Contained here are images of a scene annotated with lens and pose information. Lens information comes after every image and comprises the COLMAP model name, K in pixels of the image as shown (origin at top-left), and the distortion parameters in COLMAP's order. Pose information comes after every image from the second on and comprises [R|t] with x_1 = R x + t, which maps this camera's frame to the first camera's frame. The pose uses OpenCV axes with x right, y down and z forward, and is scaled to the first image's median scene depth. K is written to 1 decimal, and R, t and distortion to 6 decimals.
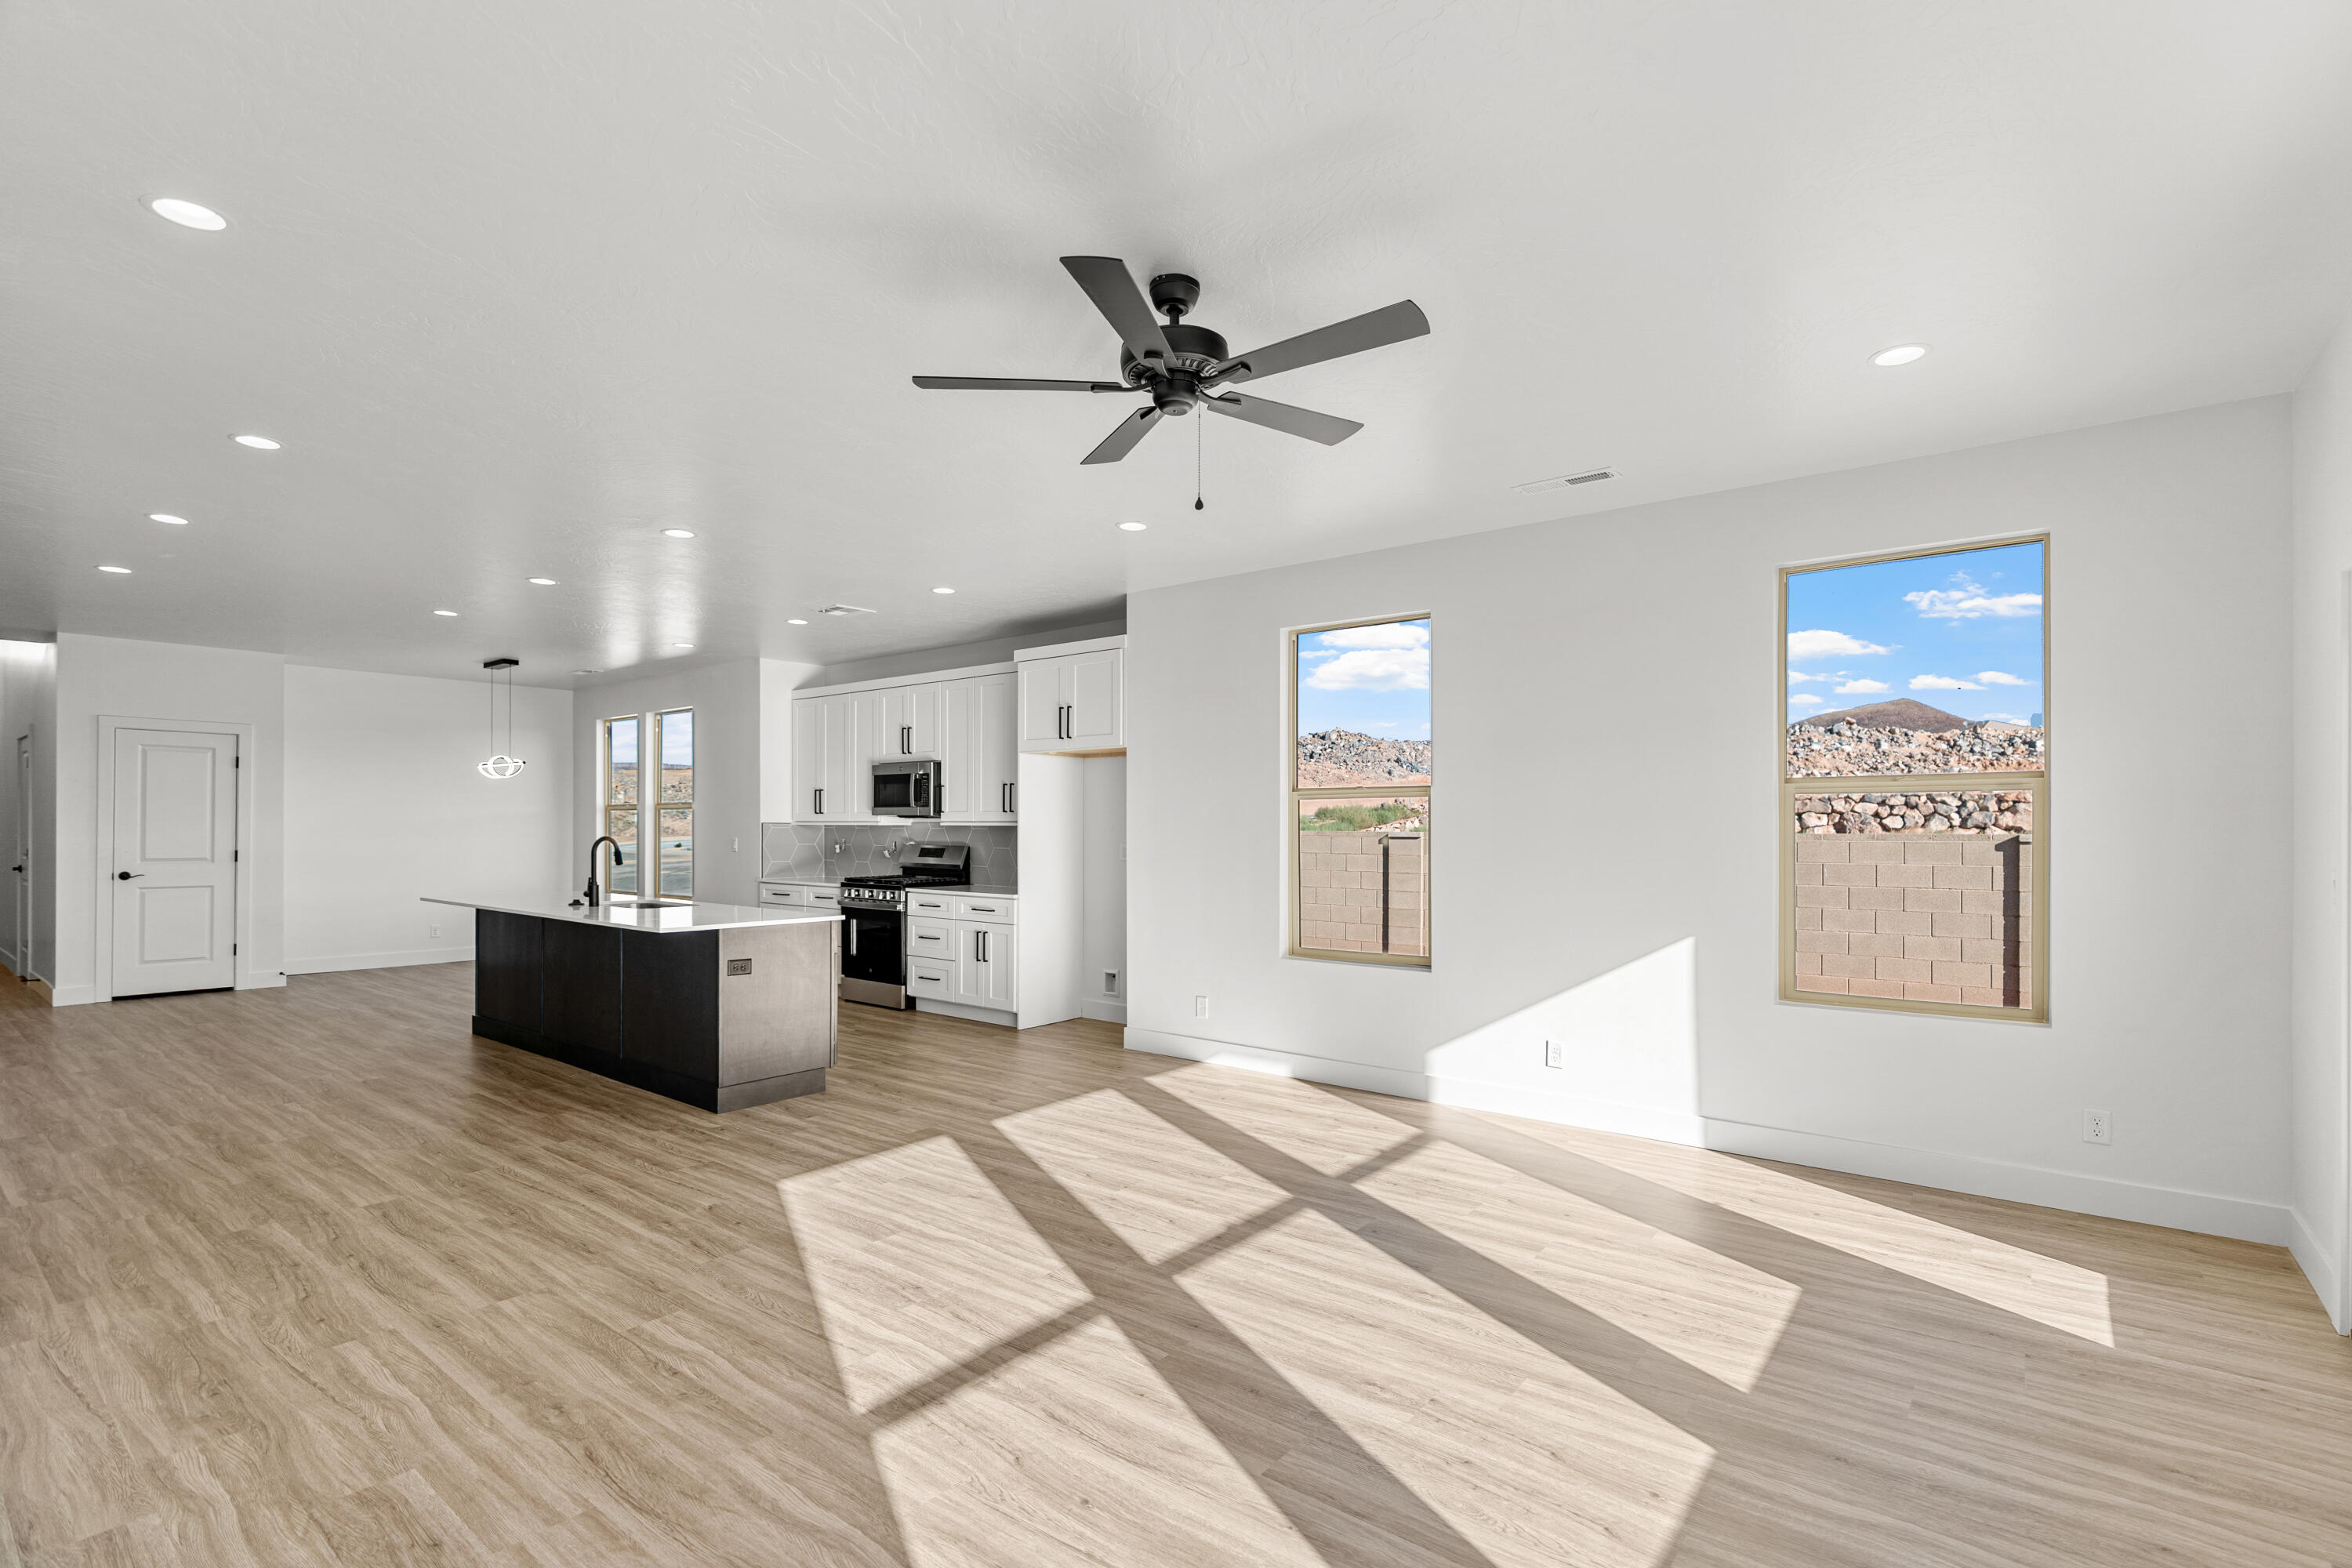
lens RADIAL K [[1080.2, 0, 1180.0], [0, 1080.2, 824.7], [0, 0, 1]] dist [-0.009154, 0.001641]
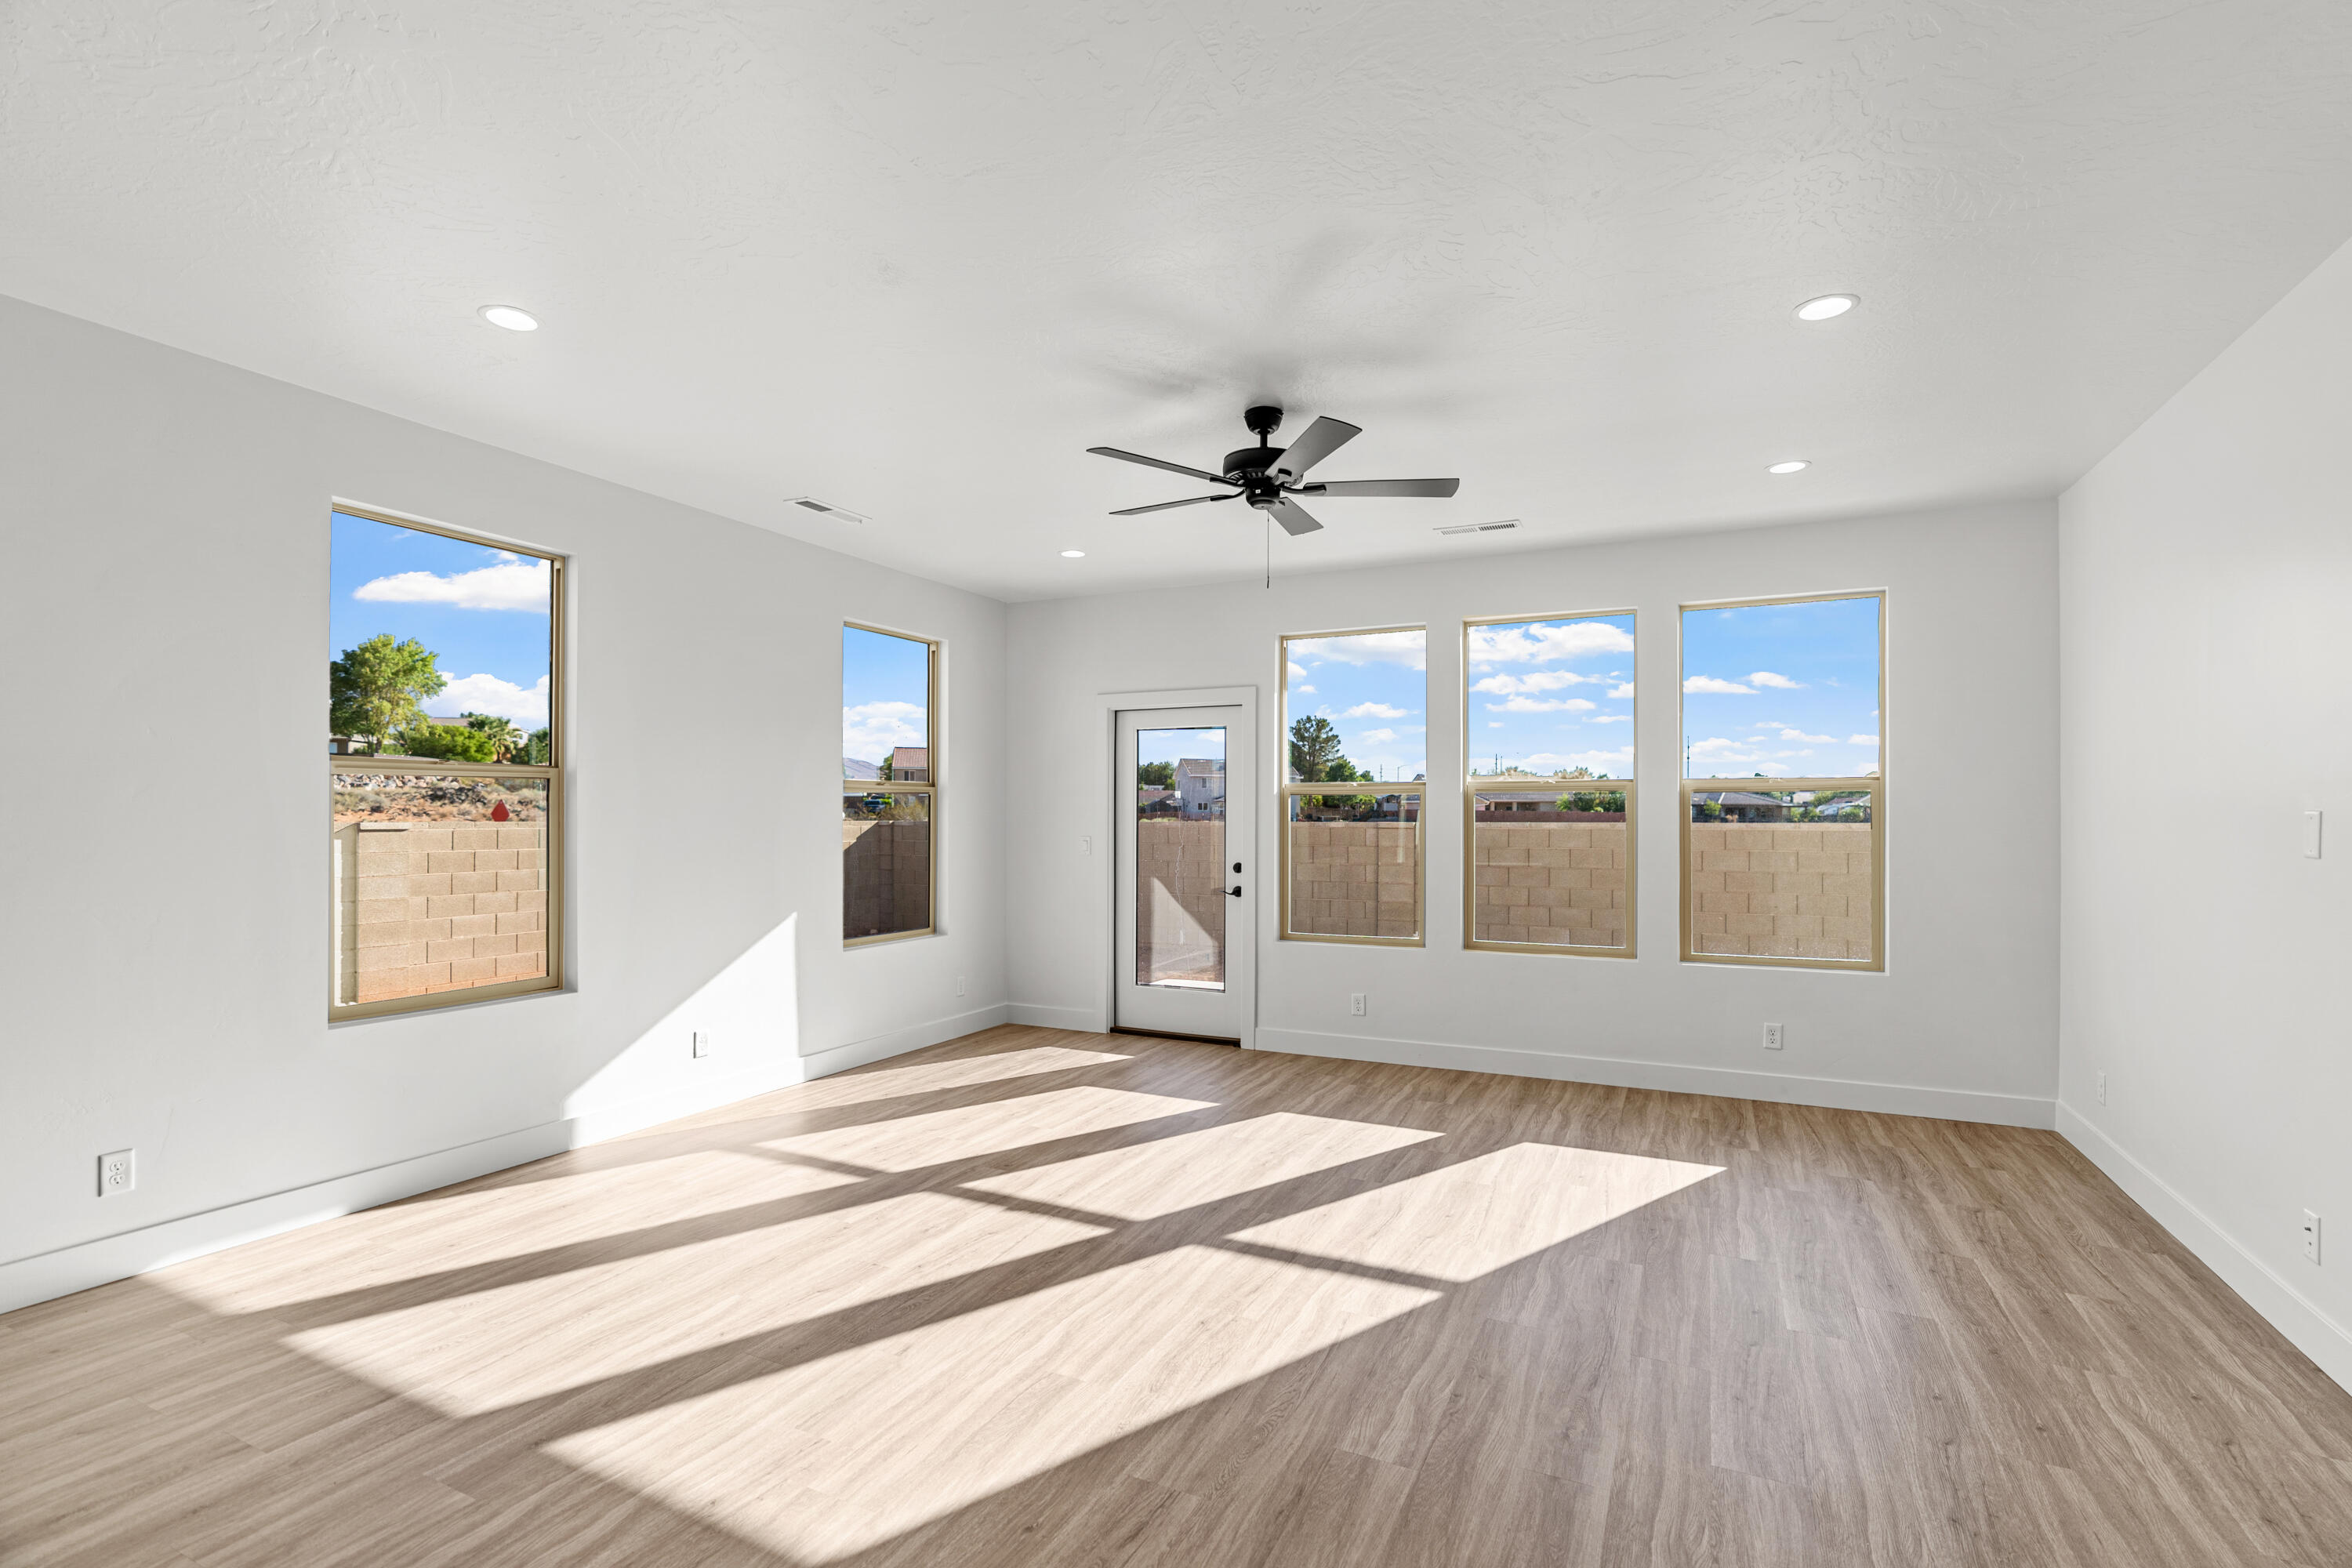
lens RADIAL K [[1070.9, 0, 1180.7], [0, 1070.9, 813.7], [0, 0, 1]] dist [-0.009096, 0.000351]
pose [[-0.213855, 0.001359, 0.976864, -0.748201], [-0.004020, 0.999989, -0.002271, -0.001287], [-0.976857, -0.004413, -0.213848, 0.804869]]
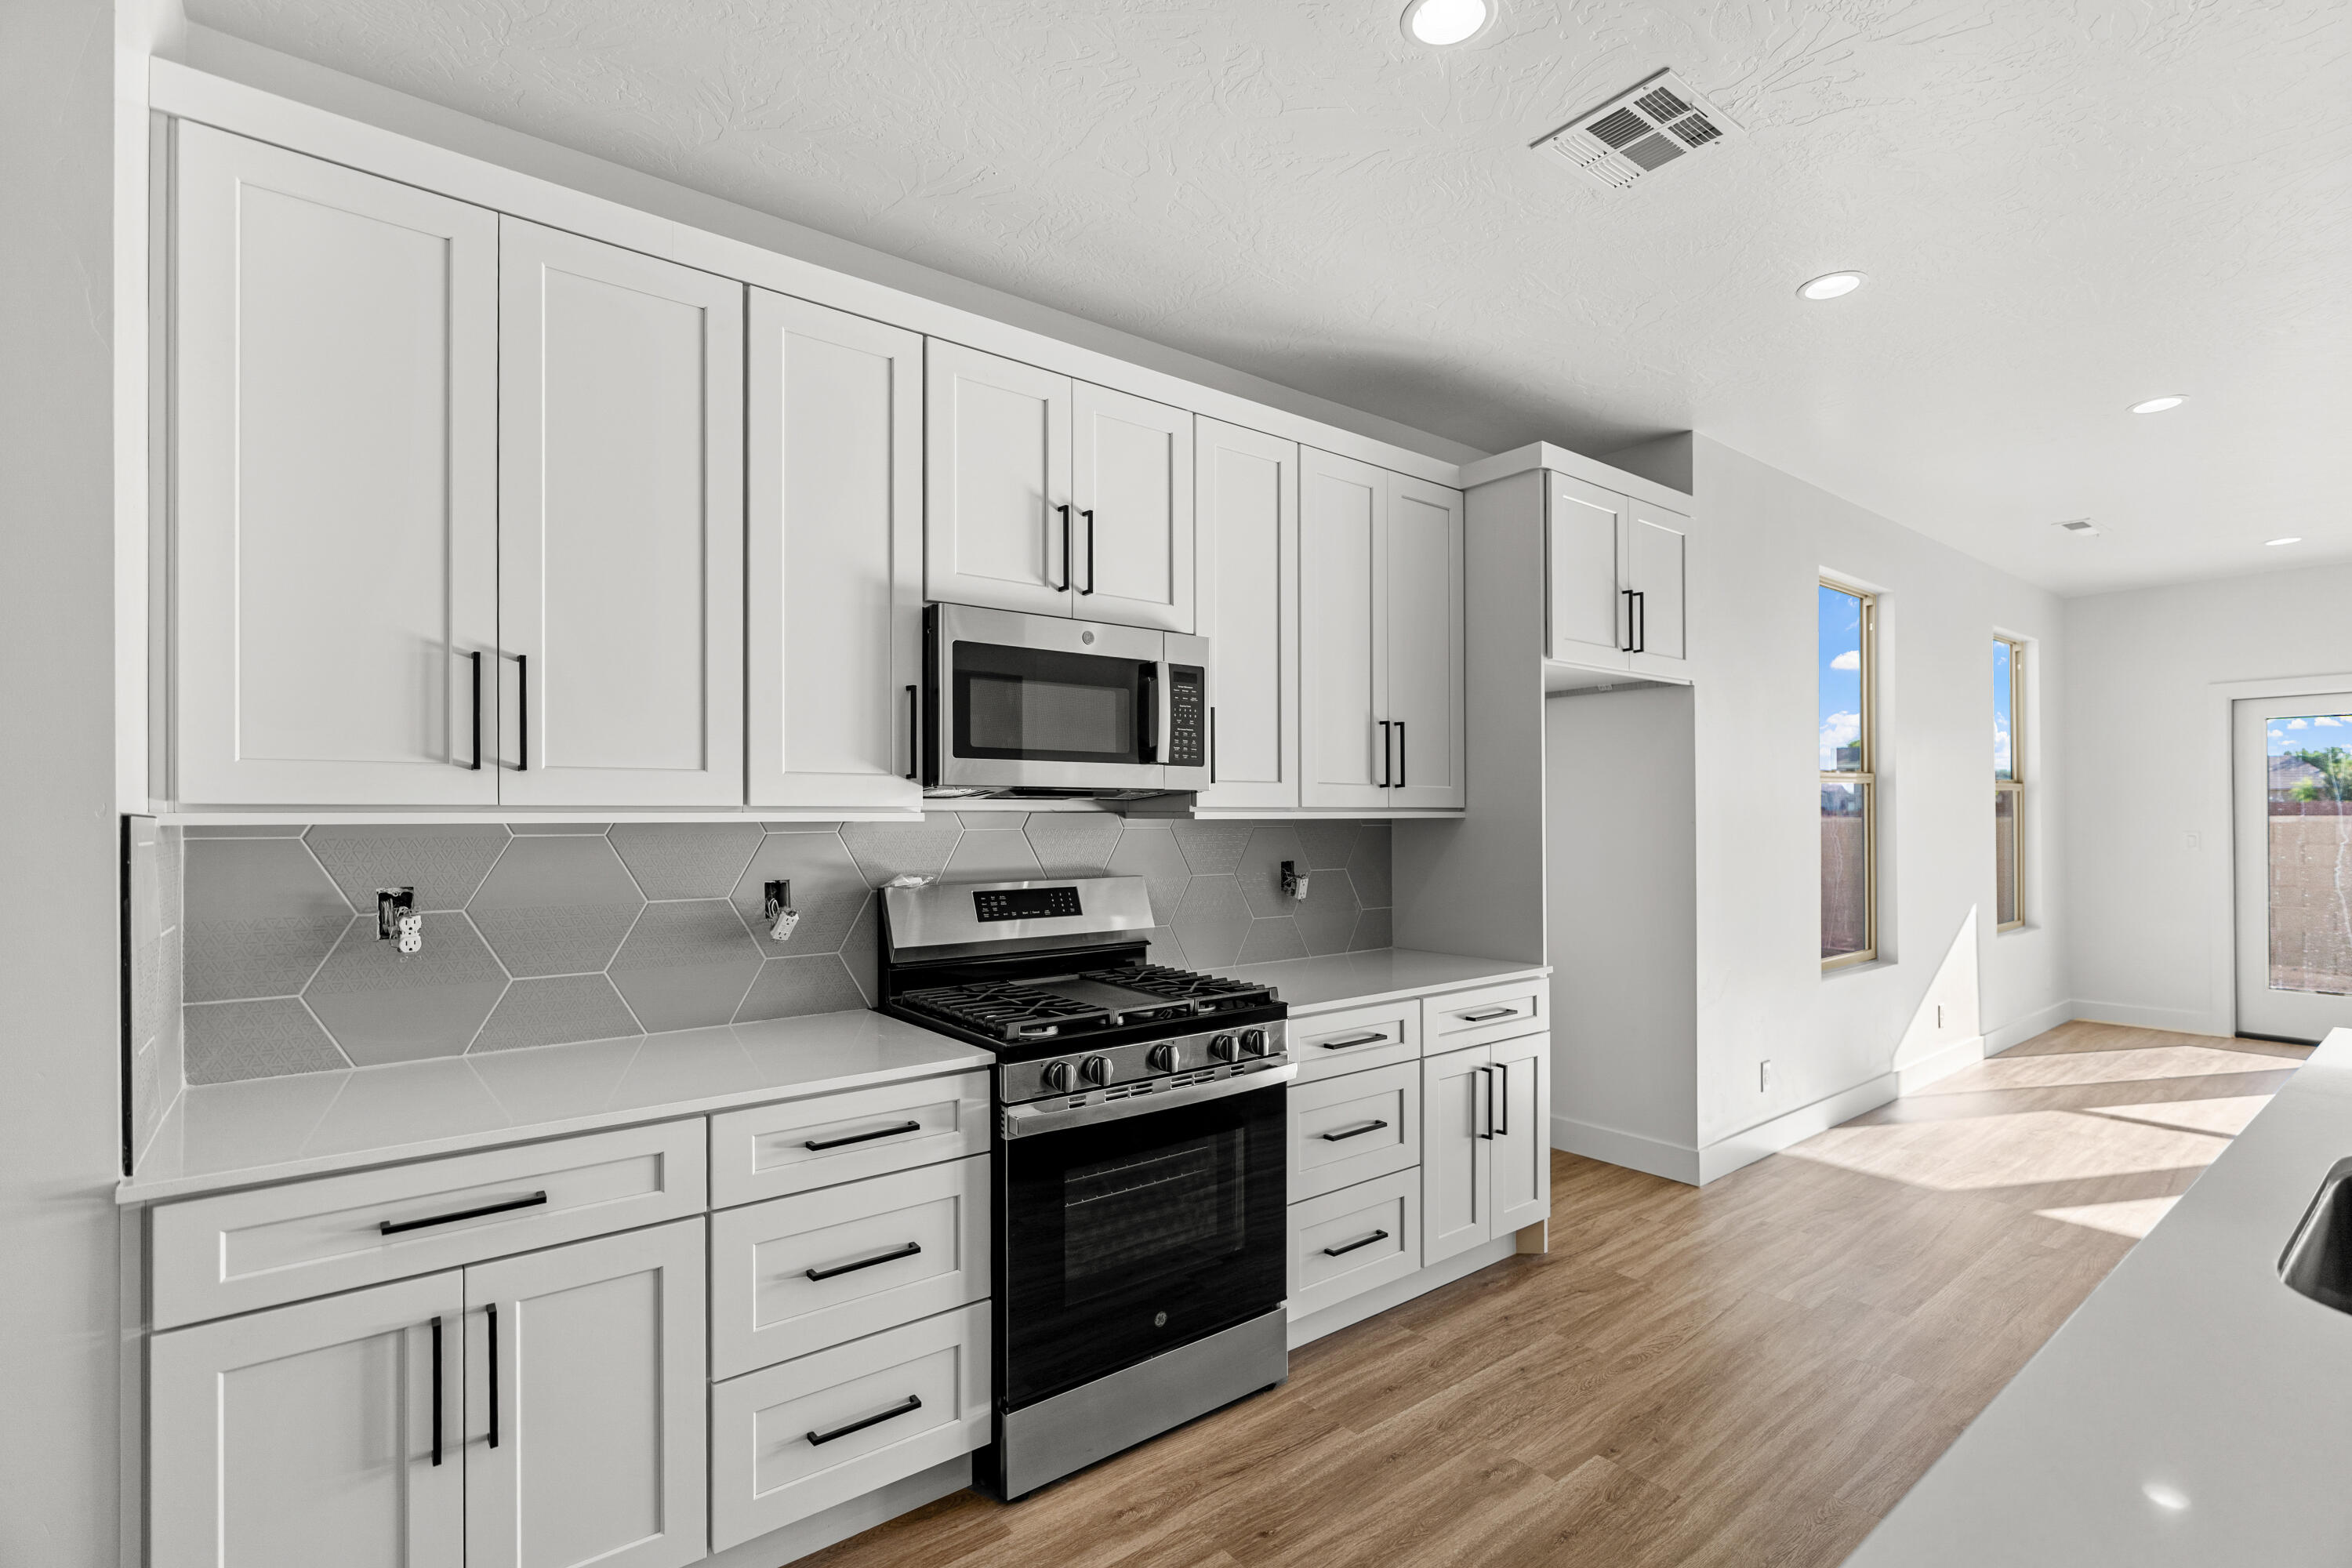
lens RADIAL K [[1070.9, 0, 1180.7], [0, 1070.9, 813.7], [0, 0, 1]] dist [-0.009096, 0.000351]
pose [[0.231621, -0.000641, 0.972806, -0.958606], [0.004276, 0.999991, -0.000359, -0.002548], [-0.972797, 0.004243, 0.231622, 1.569378]]
